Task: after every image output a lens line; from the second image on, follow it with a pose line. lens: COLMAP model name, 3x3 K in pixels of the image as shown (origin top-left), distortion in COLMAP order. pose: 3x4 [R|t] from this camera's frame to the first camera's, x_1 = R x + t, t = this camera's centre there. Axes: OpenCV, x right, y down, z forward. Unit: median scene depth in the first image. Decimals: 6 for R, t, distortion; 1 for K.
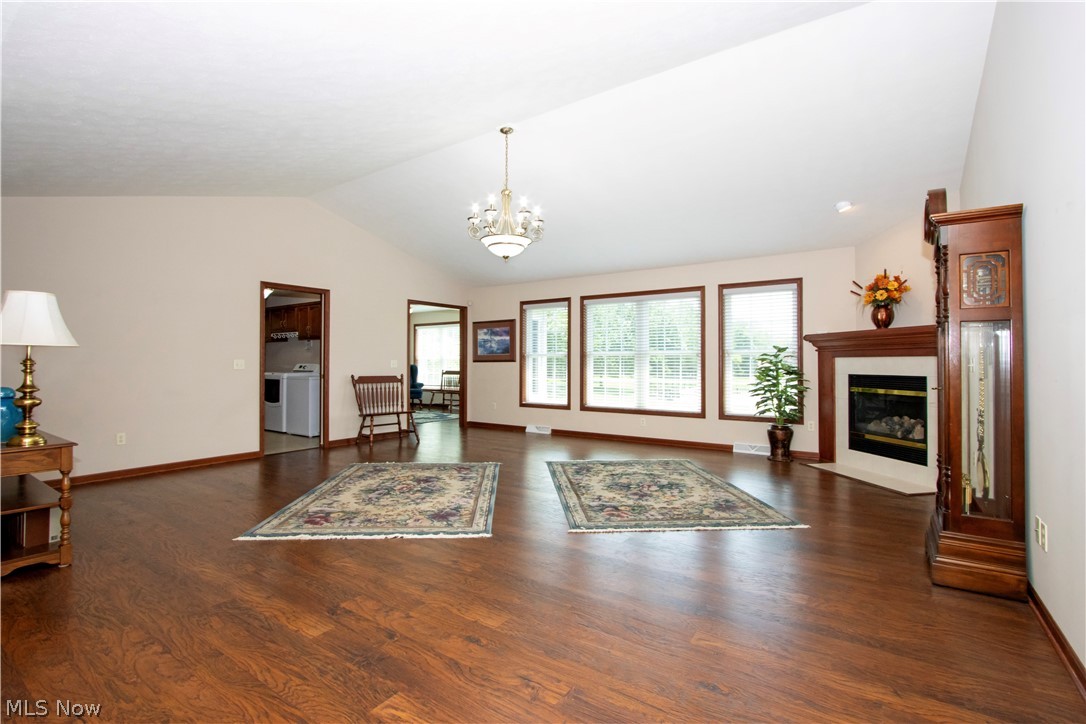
lens RADIAL K [[512.5, 0, 545.3], [0, 512.5, 365.5], [0, 0, 1]] dist [-0.002678, -0.000133]
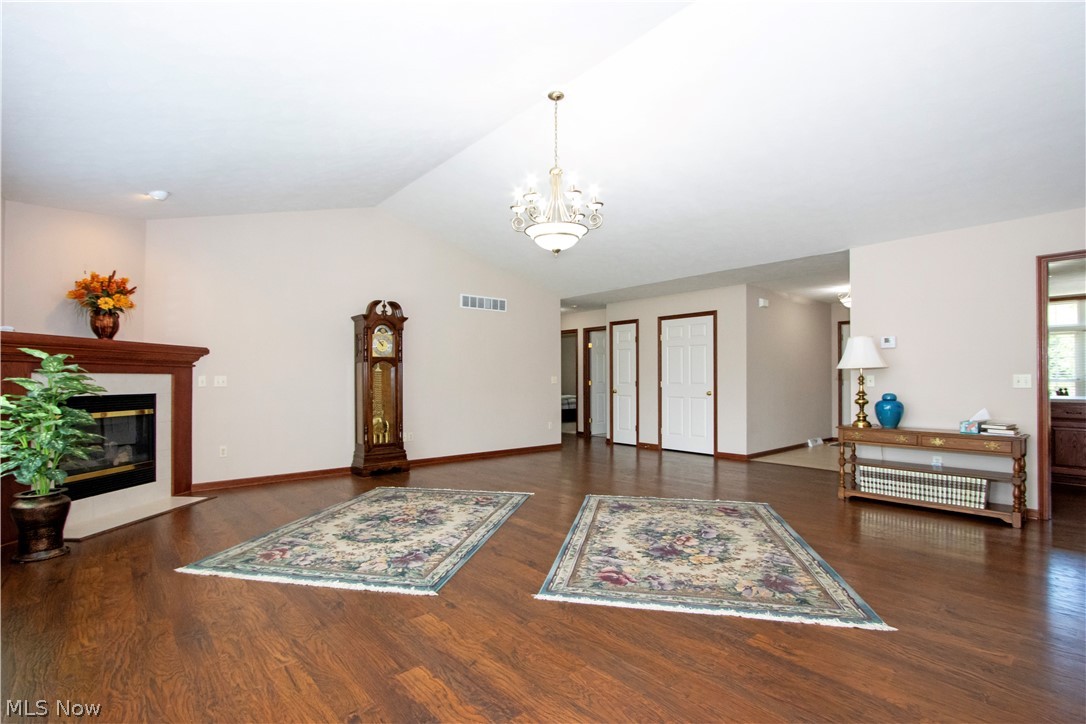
lens RADIAL K [[503.9, 0, 540.9], [0, 503.9, 367.9], [0, 0, 1]] dist [0.008372, 0.000041]
pose [[-0.965238, 0.006826, 0.261284, -0.263475], [0.004497, 0.999945, -0.009511, -0.016556], [-0.261334, -0.008005, -0.965215, 1.781816]]
